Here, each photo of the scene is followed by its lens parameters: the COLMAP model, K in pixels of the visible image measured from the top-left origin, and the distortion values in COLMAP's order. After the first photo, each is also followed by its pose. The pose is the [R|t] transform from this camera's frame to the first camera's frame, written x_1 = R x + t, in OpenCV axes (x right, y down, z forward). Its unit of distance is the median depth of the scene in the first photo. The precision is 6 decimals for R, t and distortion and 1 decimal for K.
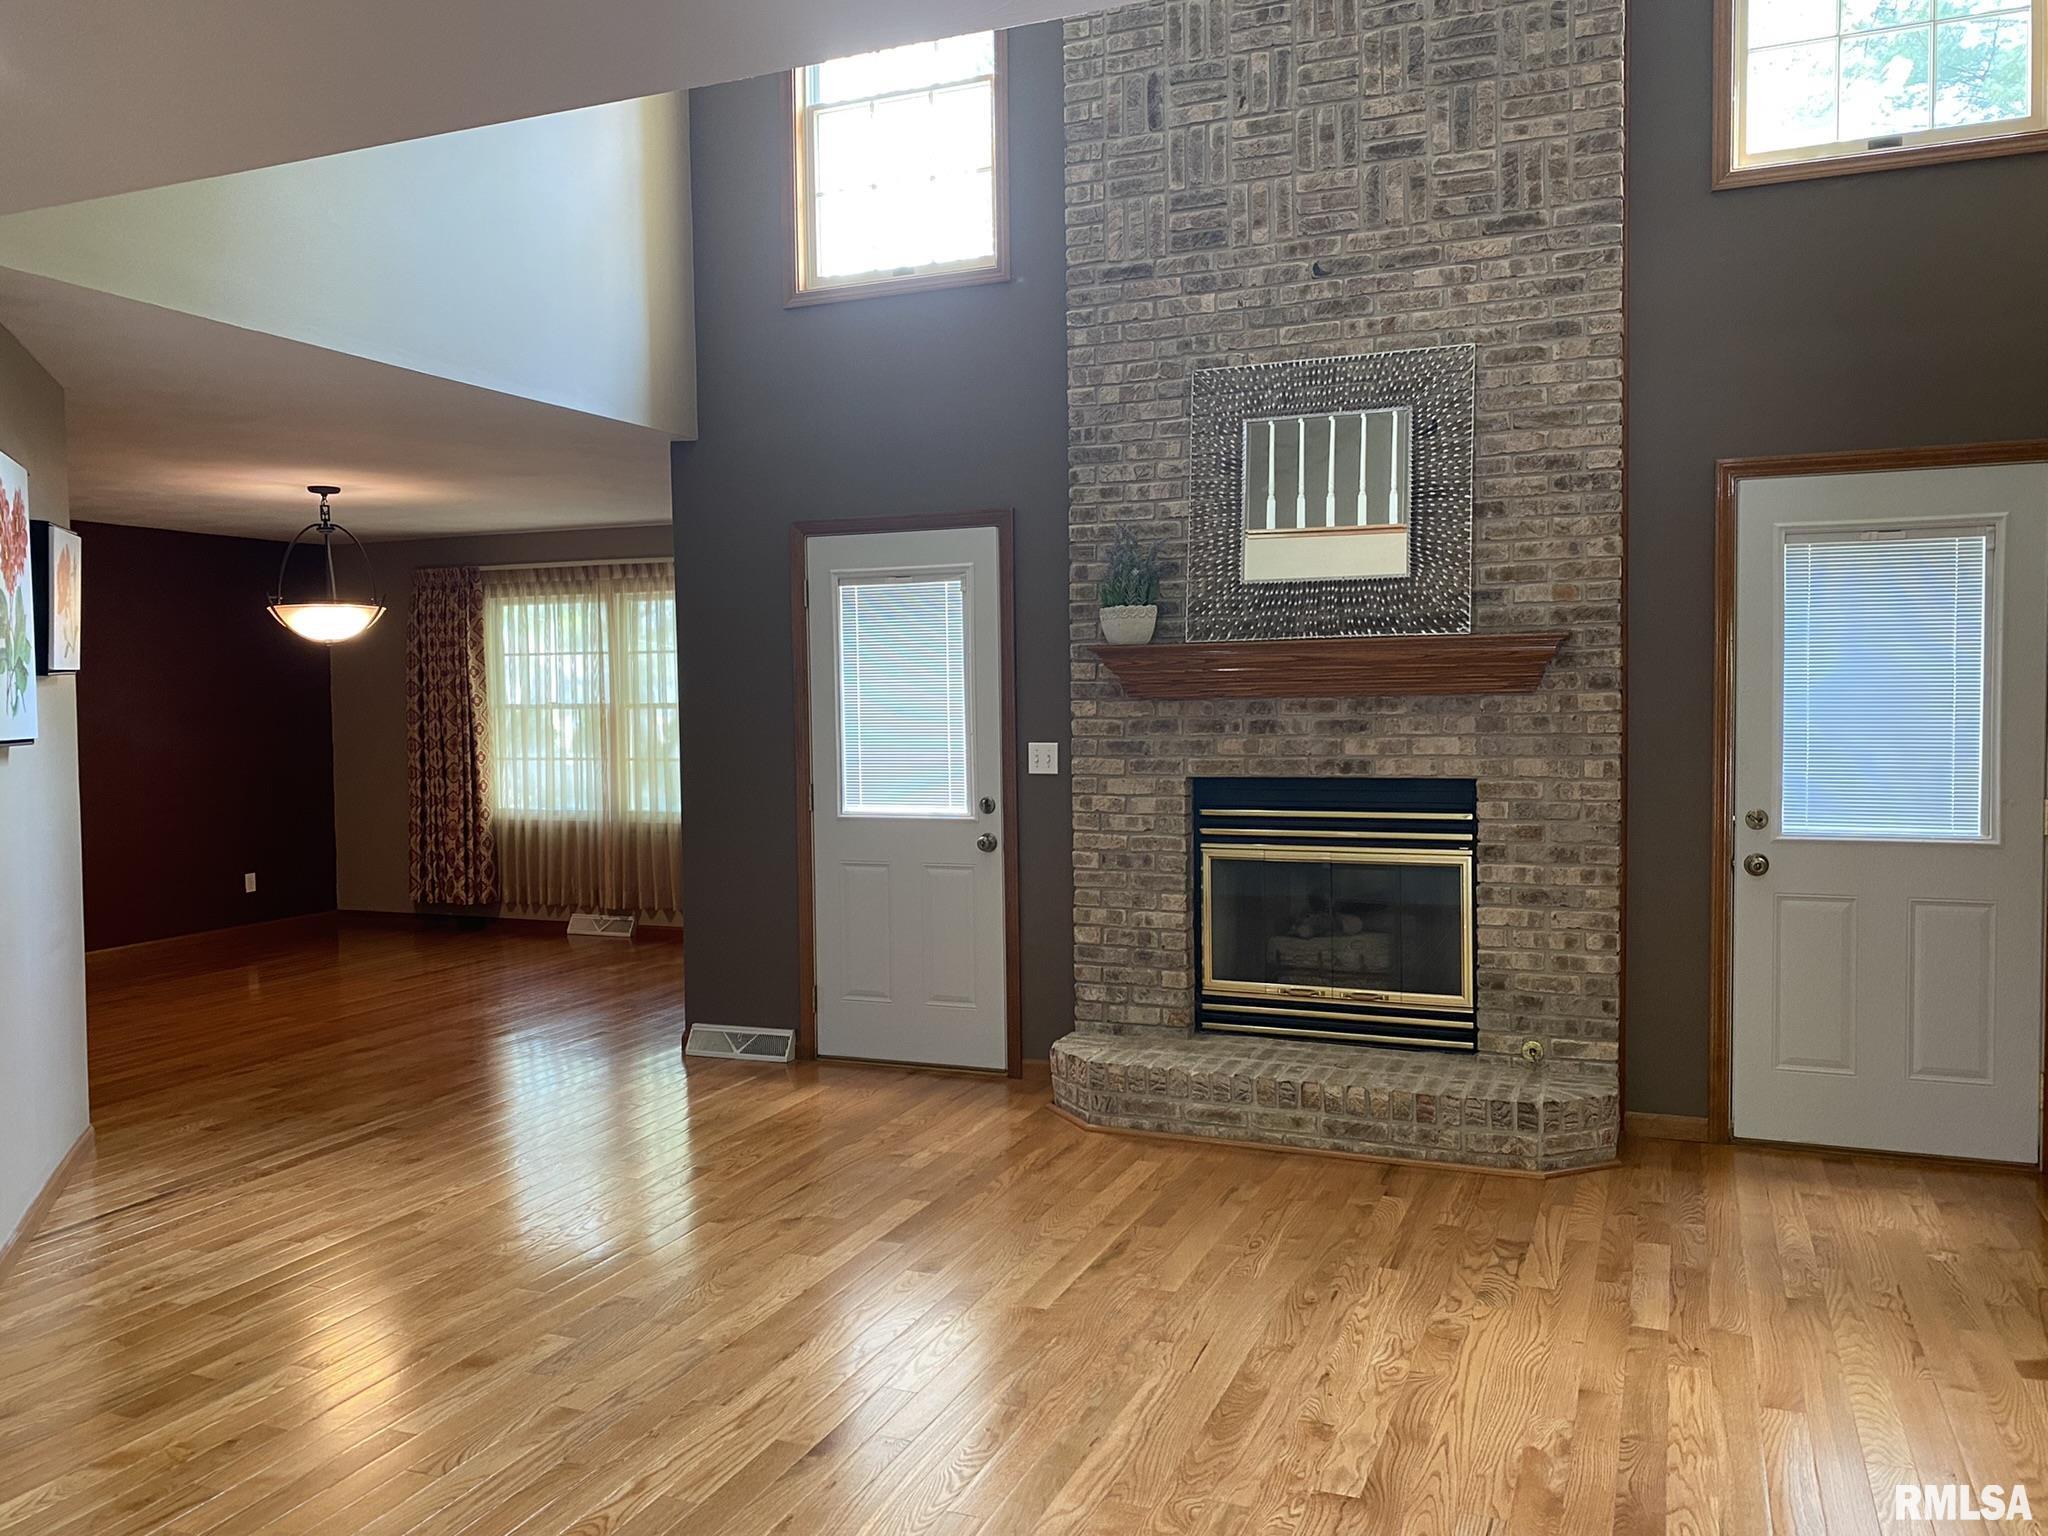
lens RADIAL K [[1553.8, 0, 1024.0], [0, 1553.8, 768.0], [0, 0, 1]] dist [0.002528, 0.000030]
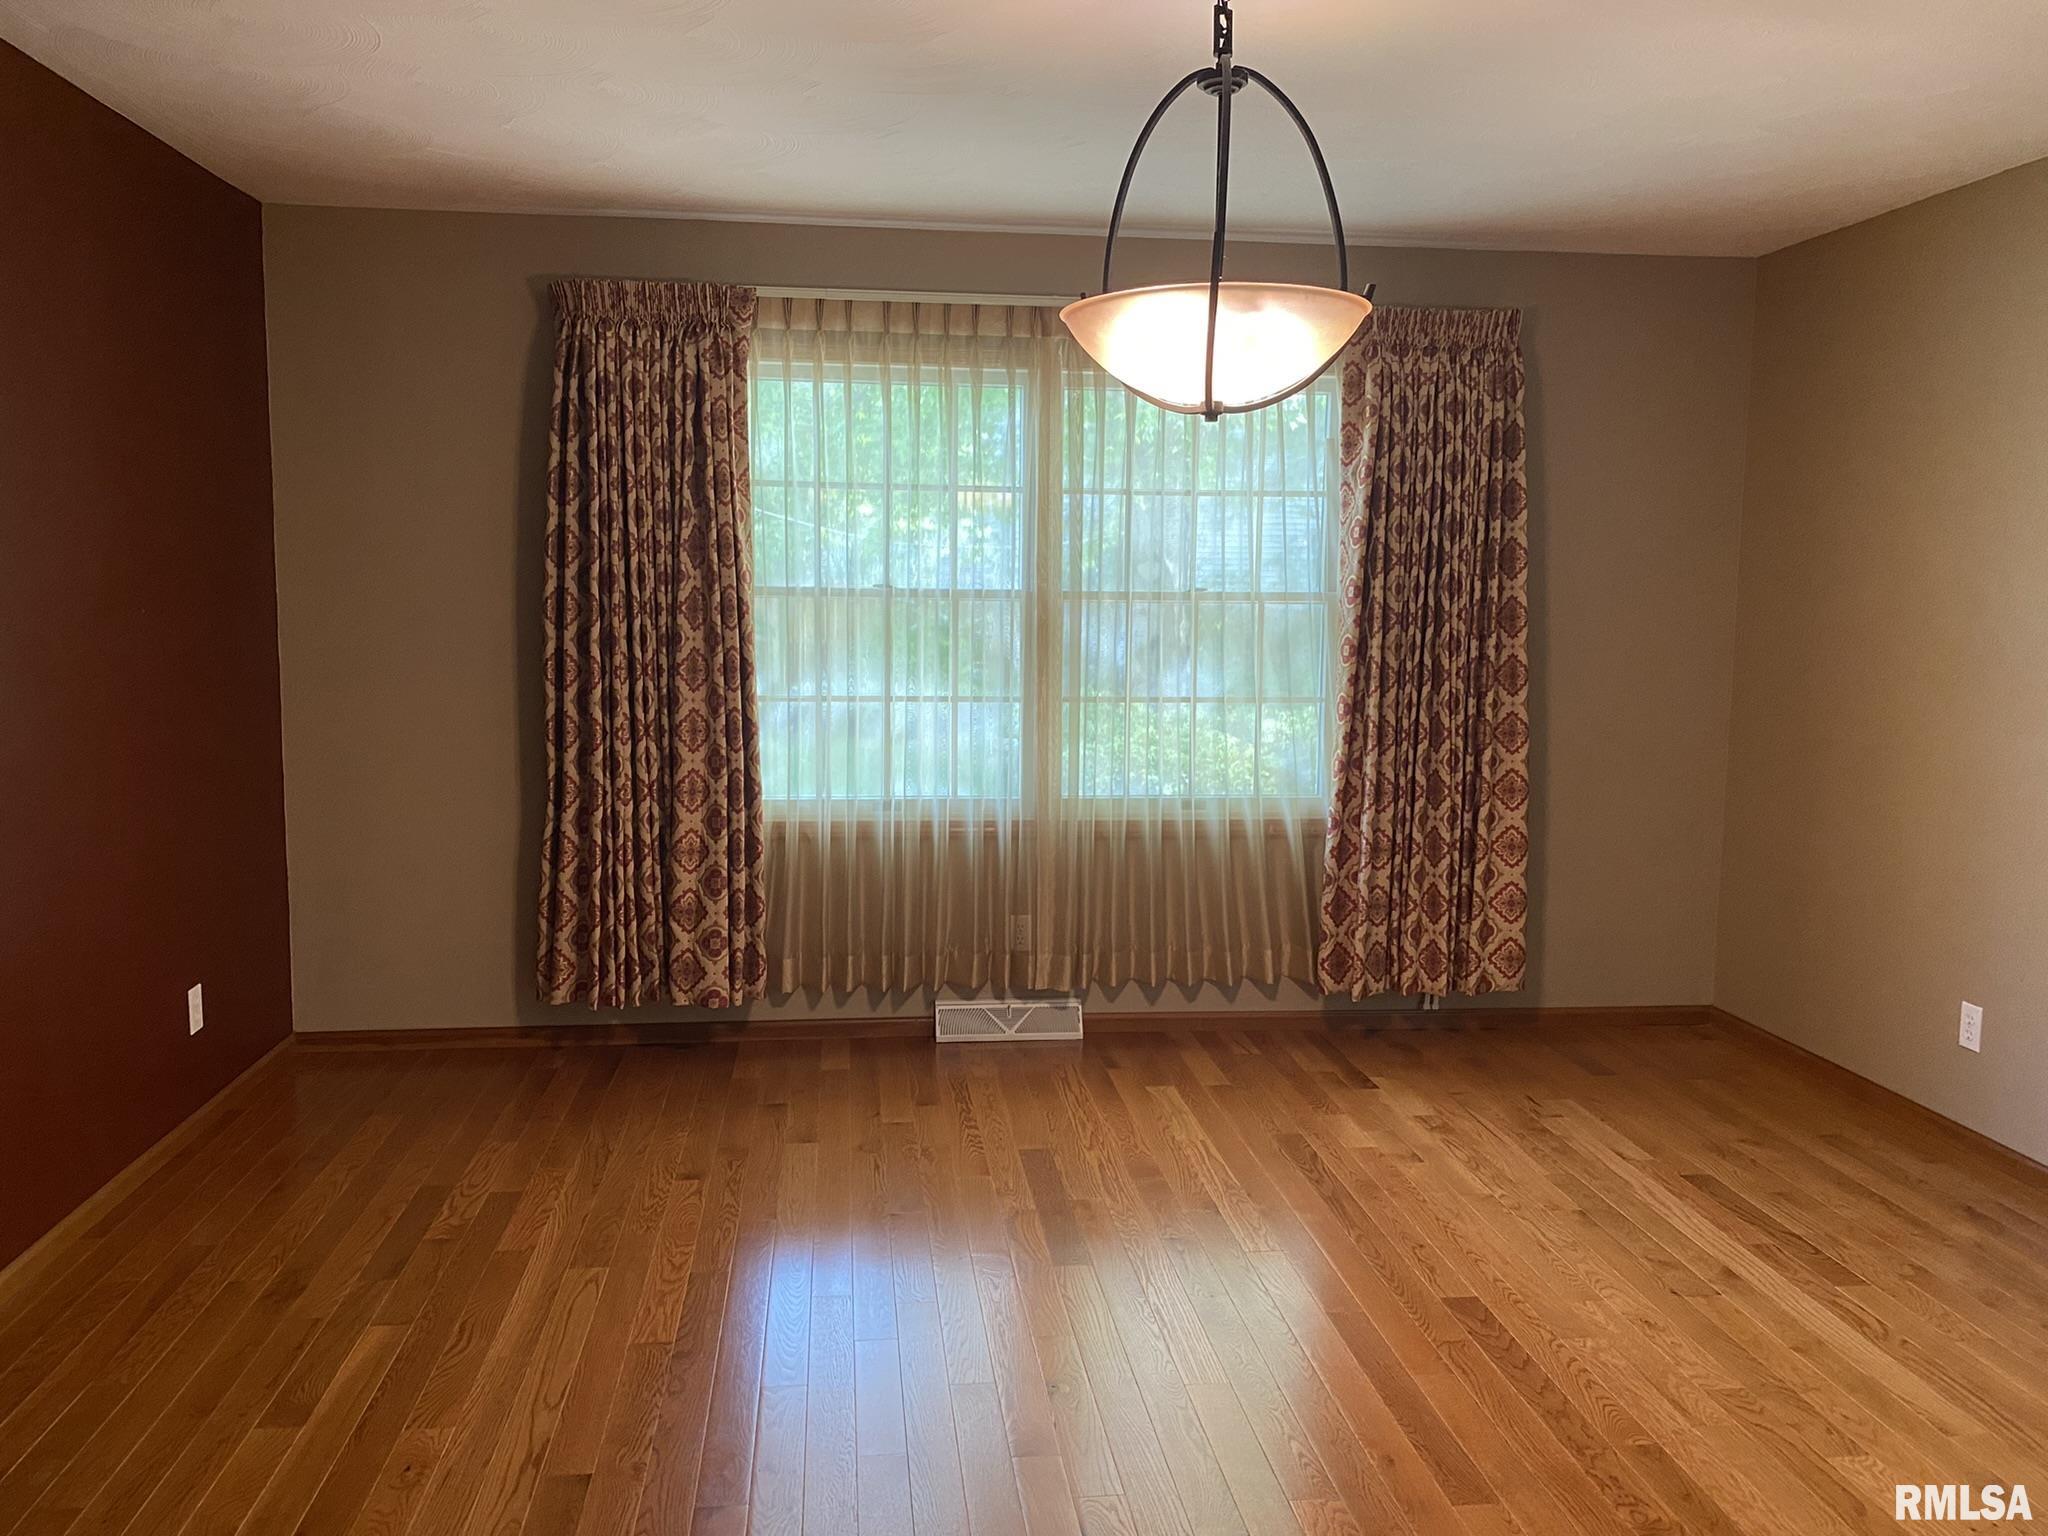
lens RADIAL K [[1553.8, 0, 1024.0], [0, 1553.8, 768.0], [0, 0, 1]] dist [0.002528, 0.000030]
pose [[0.871594, -0.036384, 0.488877, -0.511419], [0.001284, 0.997408, 0.071940, -0.019302], [-0.490227, -0.062075, 0.869381, 0.545975]]
